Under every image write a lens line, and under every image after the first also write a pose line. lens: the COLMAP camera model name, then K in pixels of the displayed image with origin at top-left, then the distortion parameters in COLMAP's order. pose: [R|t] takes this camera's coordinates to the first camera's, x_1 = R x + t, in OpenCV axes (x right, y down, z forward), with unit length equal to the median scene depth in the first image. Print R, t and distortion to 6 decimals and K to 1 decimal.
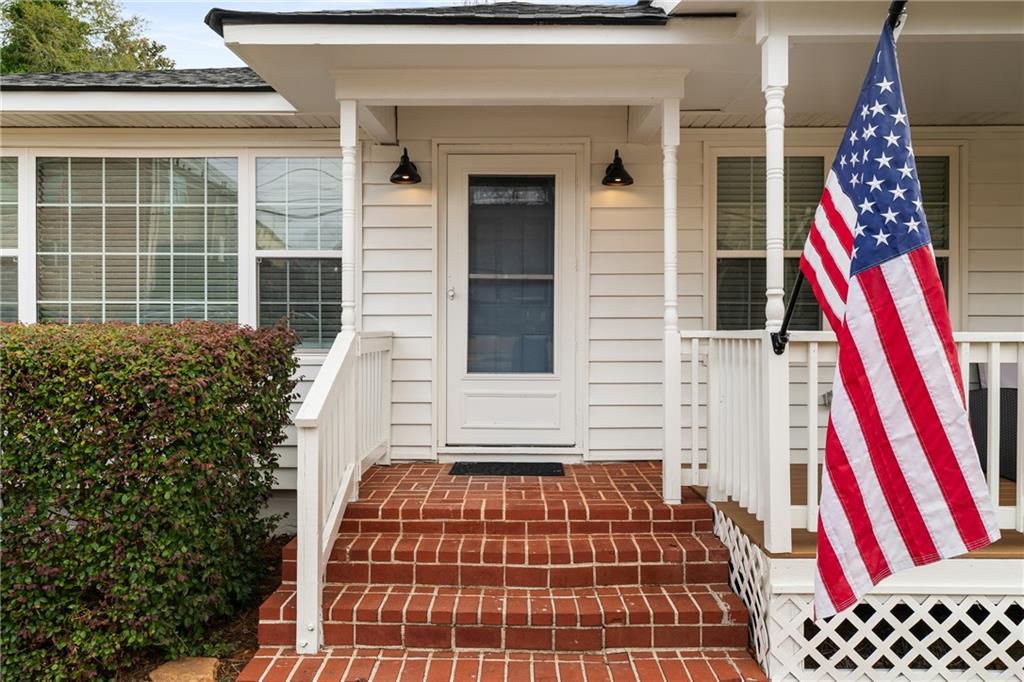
lens RADIAL K [[753.5, 0, 511.1], [0, 753.5, 338.9], [0, 0, 1]] dist [-0.005216, -0.001603]
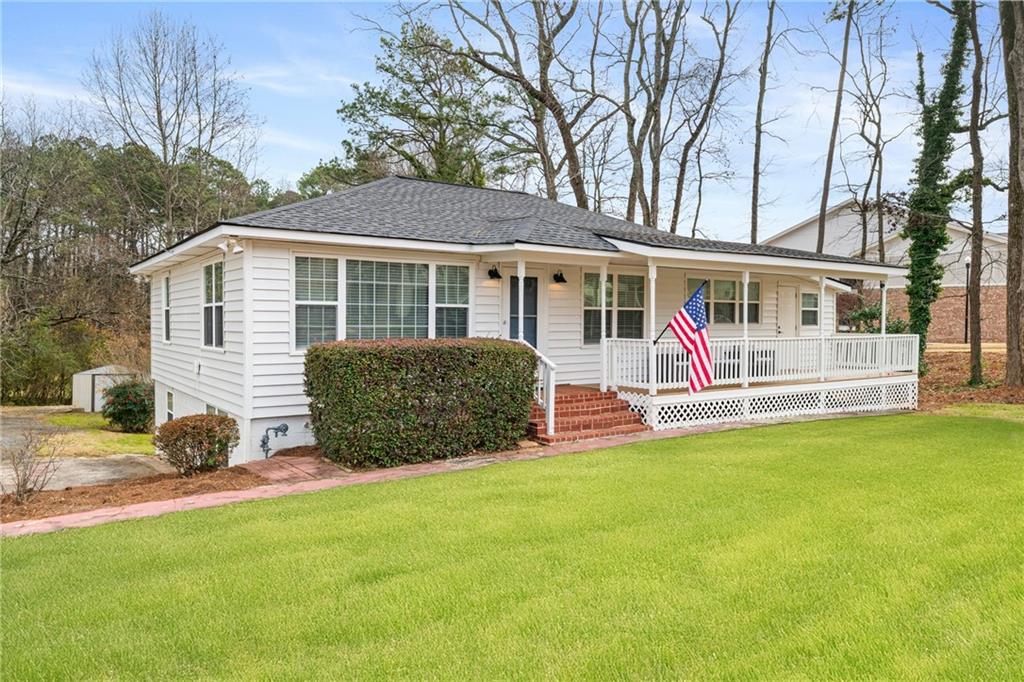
lens RADIAL K [[716.6, 0, 509.8], [0, 716.6, 342.2], [0, 0, 1]] dist [0.010787, -0.001003]
pose [[0.806938, -0.019004, 0.590330, -1.510936], [0.000381, 0.999499, 0.031655, -0.070730], [-0.590636, -0.025318, 0.806541, -0.970924]]
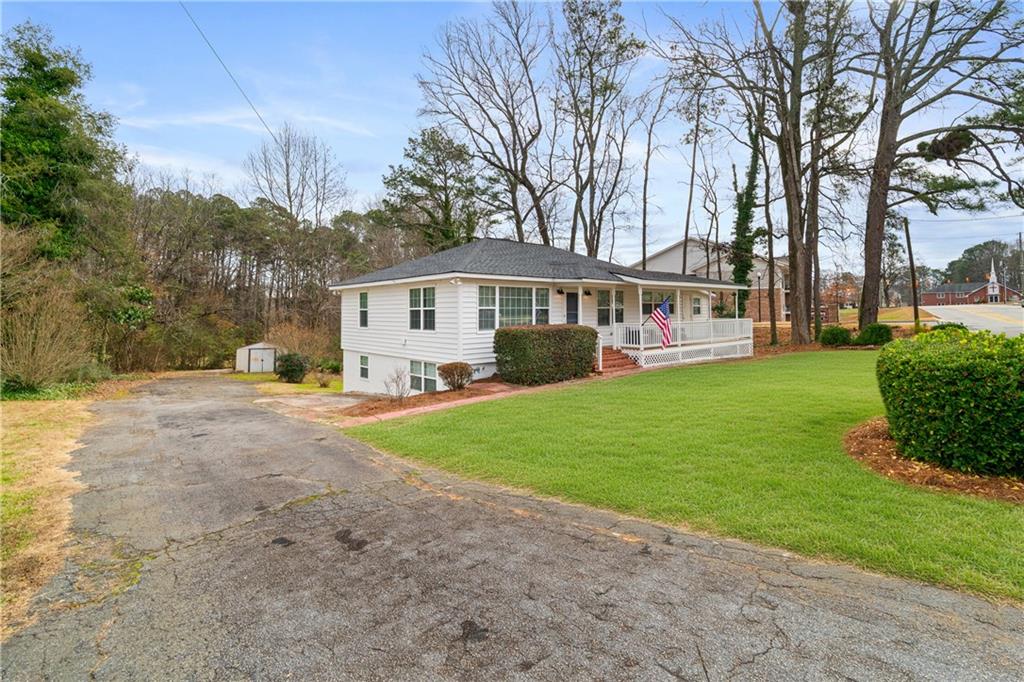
lens RADIAL K [[465.7, 0, 516.8], [0, 465.7, 298.3], [0, 0, 1]] dist [0.000421, -0.000194]
pose [[0.743827, 0.007030, 0.668335, -2.442299], [0.011534, 0.999661, -0.023352, -0.109607], [-0.668273, 0.025078, 0.743494, -1.131635]]
